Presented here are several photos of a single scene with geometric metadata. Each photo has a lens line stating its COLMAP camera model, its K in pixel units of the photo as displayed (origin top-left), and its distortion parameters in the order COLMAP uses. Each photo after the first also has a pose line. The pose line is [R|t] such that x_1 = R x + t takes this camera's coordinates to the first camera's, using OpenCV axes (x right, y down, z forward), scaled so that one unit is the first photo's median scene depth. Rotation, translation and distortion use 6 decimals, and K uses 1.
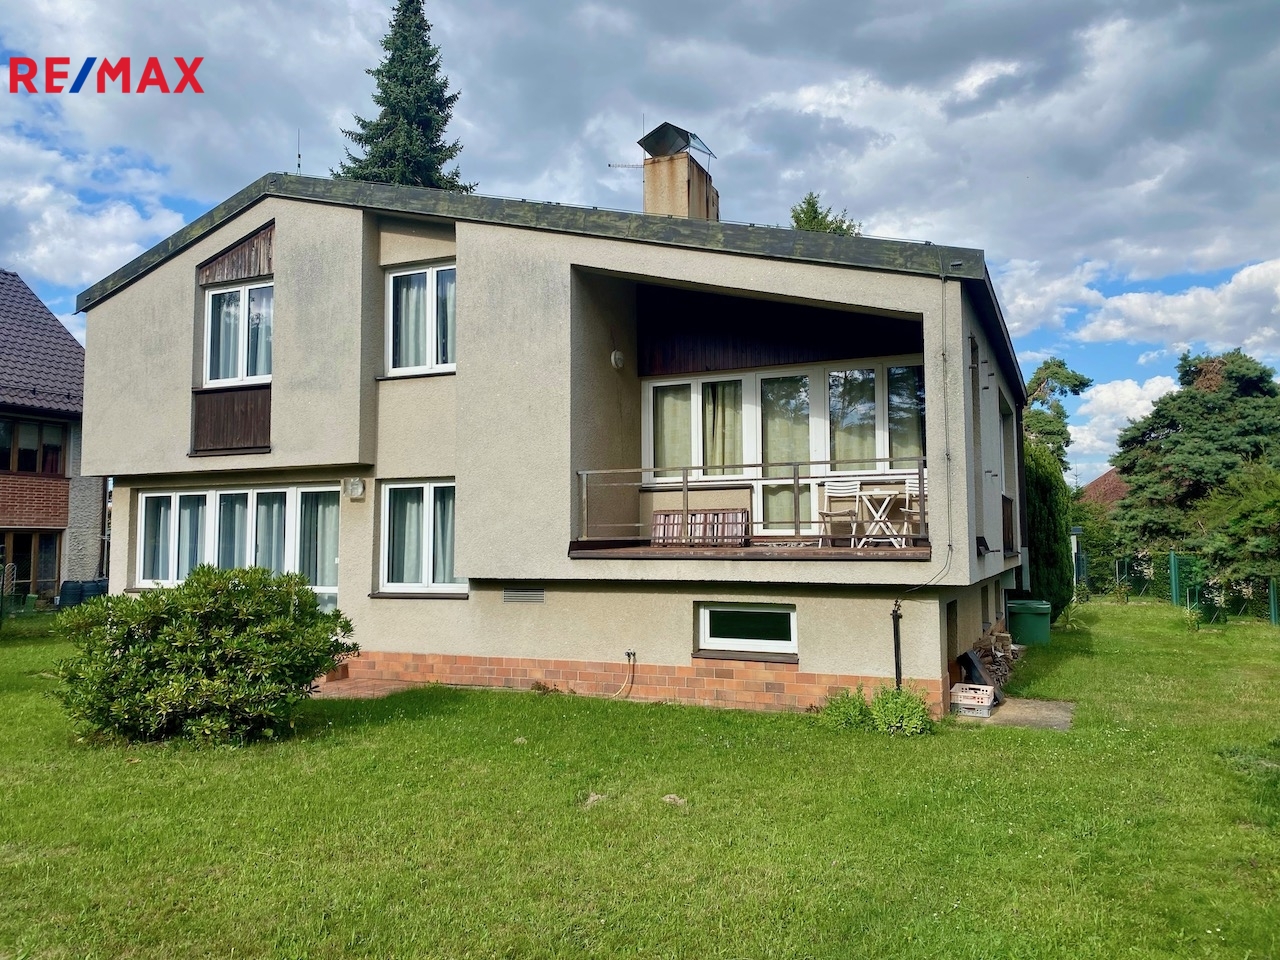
lens RADIAL K [[952.4, 0, 640.0], [0, 952.4, 480.0], [0, 0, 1]] dist [0.096793, -0.151350]
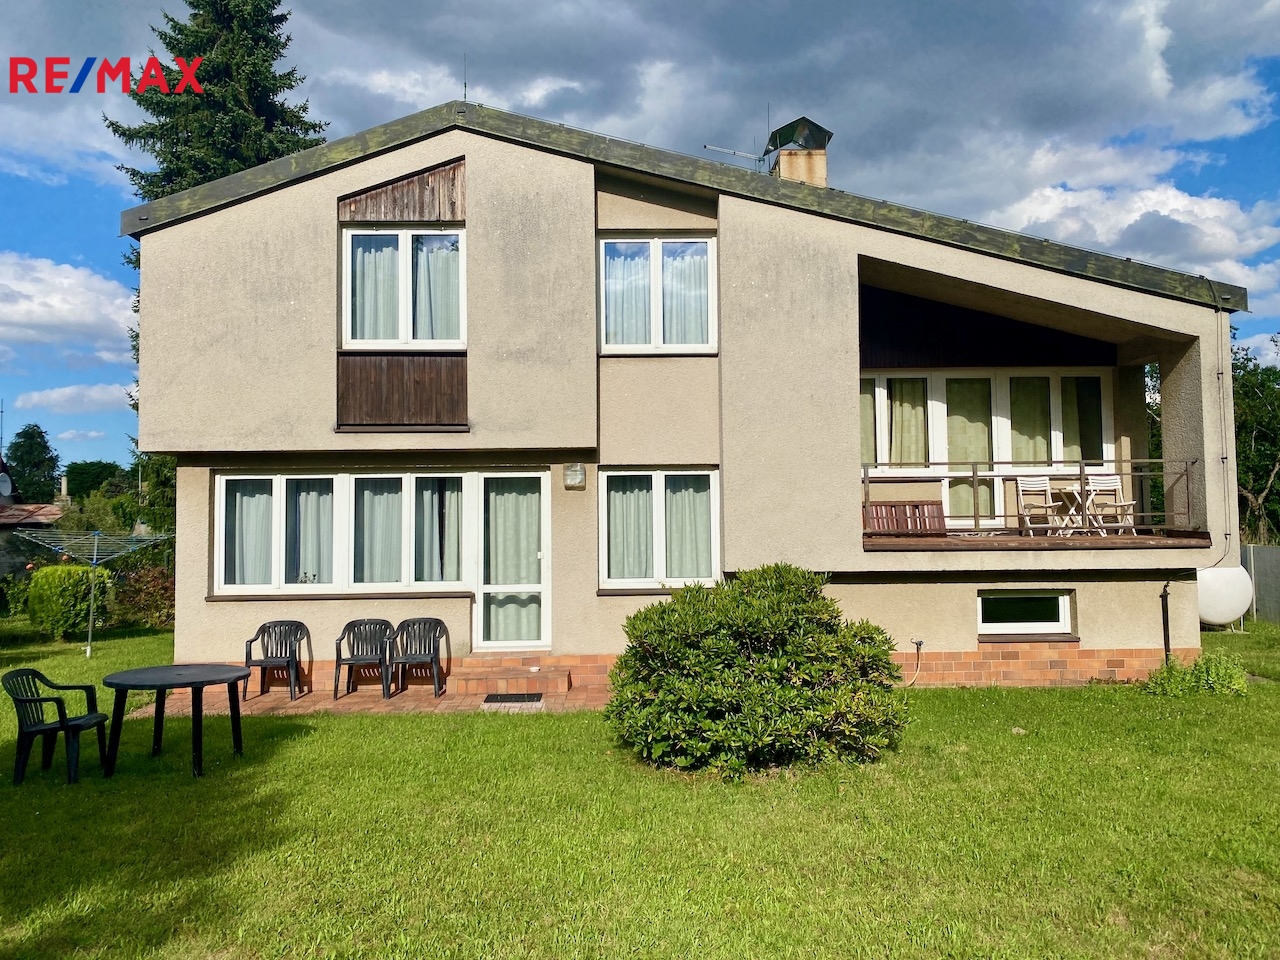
lens RADIAL K [[974.6, 0, 640.0], [0, 974.6, 480.0], [0, 0, 1]] dist [0.096137, -0.170326]
pose [[0.904108, 0.015231, 0.427033, -0.651849], [-0.020679, 0.999753, 0.008123, 0.004778], [-0.426804, -0.016175, 0.904200, 0.155442]]
